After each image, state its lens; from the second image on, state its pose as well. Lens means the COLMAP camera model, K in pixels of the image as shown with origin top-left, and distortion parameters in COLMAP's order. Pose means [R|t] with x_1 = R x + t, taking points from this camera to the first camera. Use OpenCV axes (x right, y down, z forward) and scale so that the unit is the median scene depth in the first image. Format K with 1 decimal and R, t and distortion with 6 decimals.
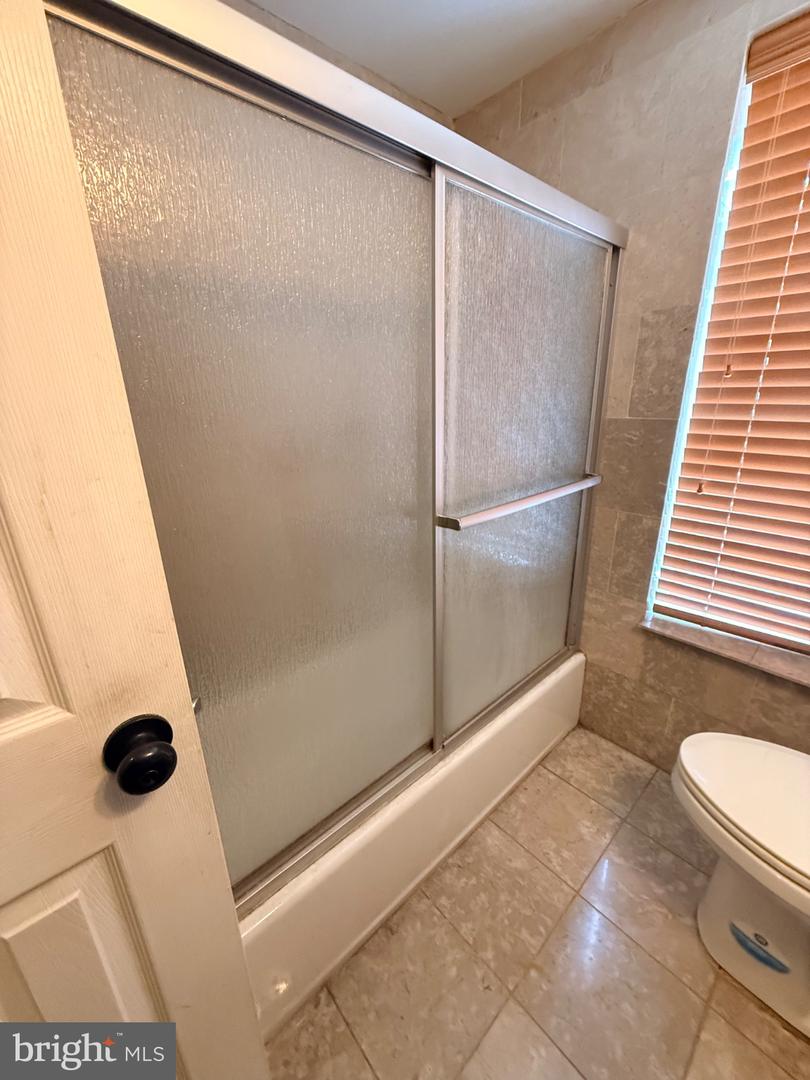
lens RADIAL K [[429.7, 0, 404.9], [0, 429.7, 537.2], [0, 0, 1]] dist [-0.000428, -0.000008]
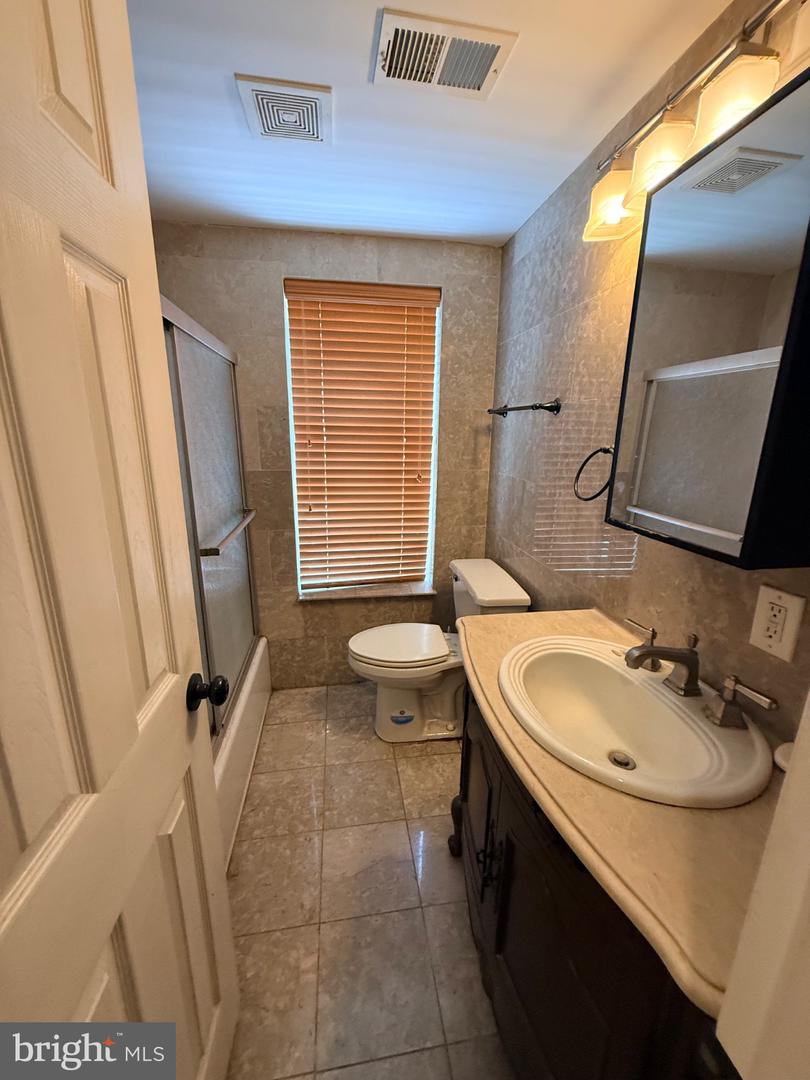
lens RADIAL K [[429.7, 0, 404.8], [0, 429.7, 539.7], [0, 0, 1]] dist [-0.000428, -0.000008]
pose [[0.544907, -0.182886, 0.818309, -0.491500], [0.246299, 0.967783, 0.052284, 0.008958], [-0.801507, 0.173059, 0.572396, -0.242451]]
